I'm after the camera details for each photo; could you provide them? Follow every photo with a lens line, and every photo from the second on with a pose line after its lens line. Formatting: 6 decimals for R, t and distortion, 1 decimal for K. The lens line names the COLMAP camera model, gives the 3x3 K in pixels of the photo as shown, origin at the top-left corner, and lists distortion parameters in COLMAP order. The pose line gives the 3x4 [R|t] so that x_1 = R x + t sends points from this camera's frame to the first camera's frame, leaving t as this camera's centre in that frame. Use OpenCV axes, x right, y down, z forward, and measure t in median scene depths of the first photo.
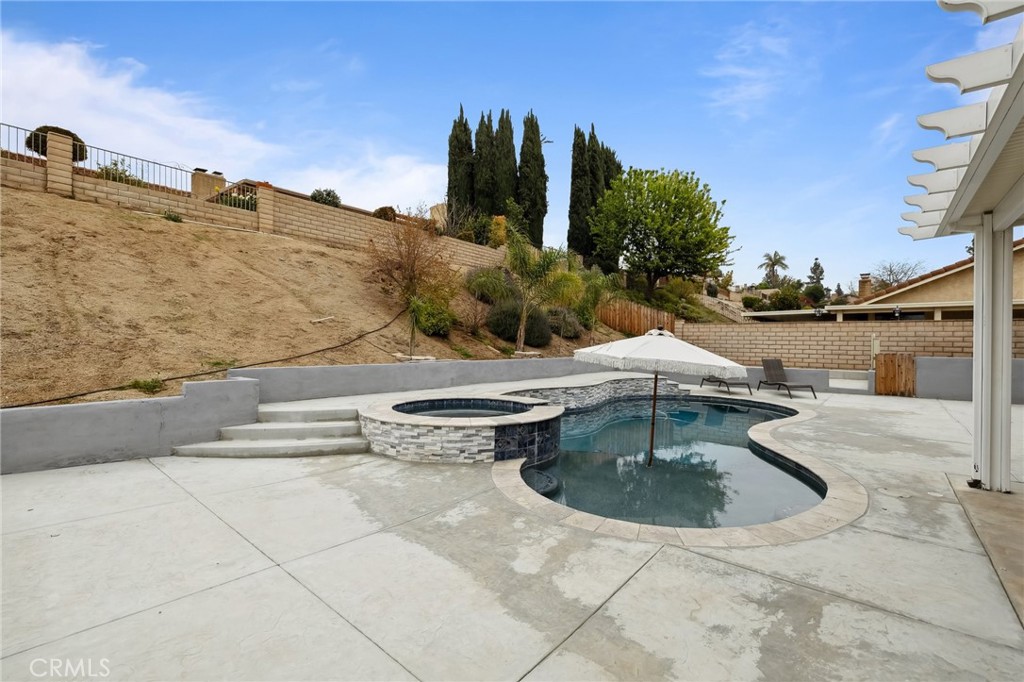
lens RADIAL K [[443.2, 0, 512.0], [0, 443.2, 341.0], [0, 0, 1]] dist [0.000660, 0.000073]
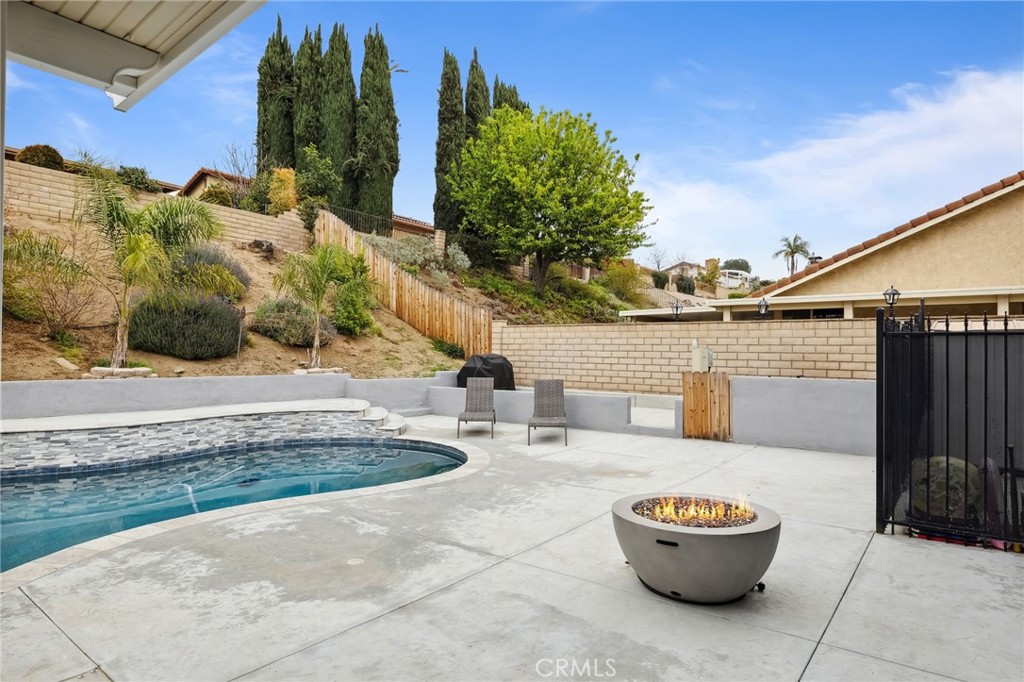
lens RADIAL K [[580.6, 0, 512.0], [0, 580.6, 341.0], [0, 0, 1]] dist [0.001893, 0.000540]
pose [[0.999599, 0.002859, 0.028187, 0.414310], [-0.002256, 0.999768, -0.021401, 0.002630], [-0.028242, 0.021328, 0.999374, 0.140128]]
